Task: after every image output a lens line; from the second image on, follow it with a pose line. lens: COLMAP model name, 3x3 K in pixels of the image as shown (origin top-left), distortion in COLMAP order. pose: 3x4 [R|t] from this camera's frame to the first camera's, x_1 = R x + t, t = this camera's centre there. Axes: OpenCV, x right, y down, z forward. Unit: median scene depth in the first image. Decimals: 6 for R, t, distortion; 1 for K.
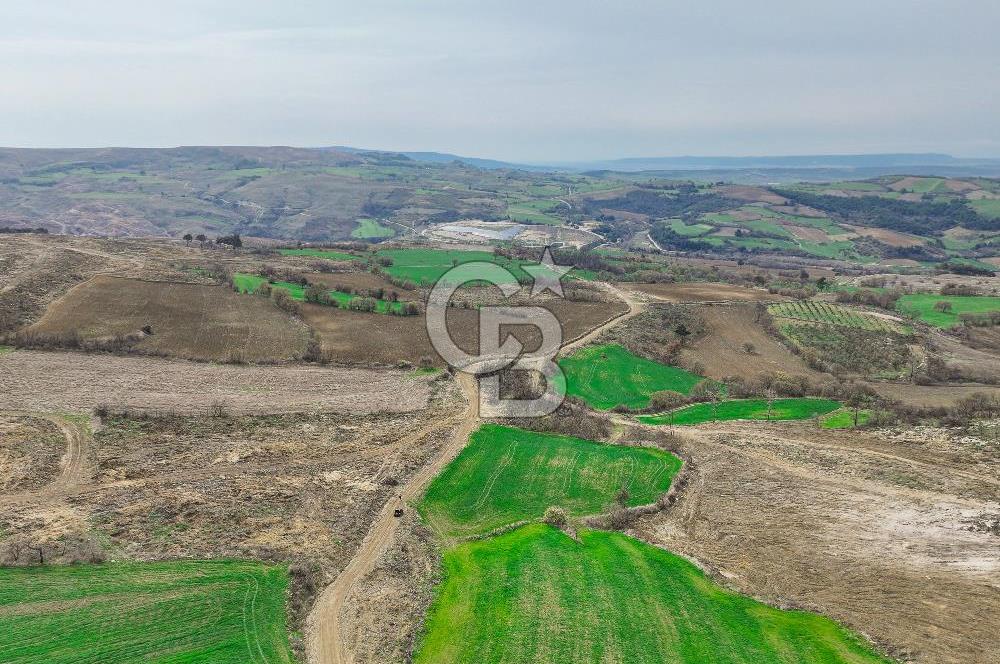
lens RADIAL K [[730.7, 0, 496.6], [0, 730.7, 331.3], [0, 0, 1]] dist [0.016916, 0.001961]
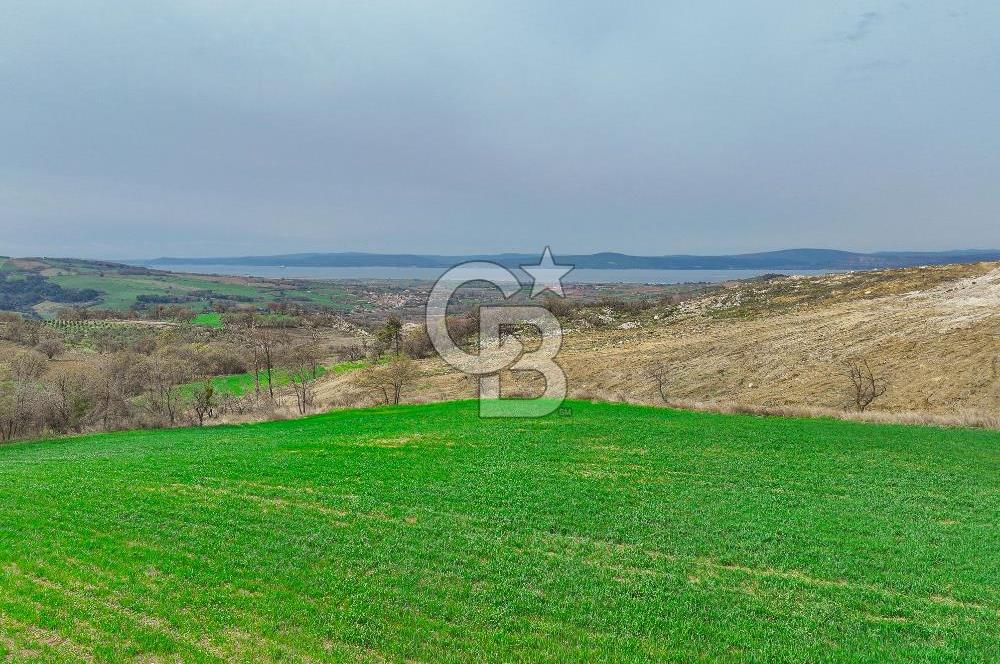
lens RADIAL K [[710.7, 0, 503.1], [0, 710.7, 337.0], [0, 0, 1]] dist [-0.000076, 0.010593]
pose [[0.371279, -0.085051, 0.924618, -0.009565], [0.208979, 0.977902, 0.006037, 0.020669], [-0.904699, 0.190984, 0.380848, 0.116768]]
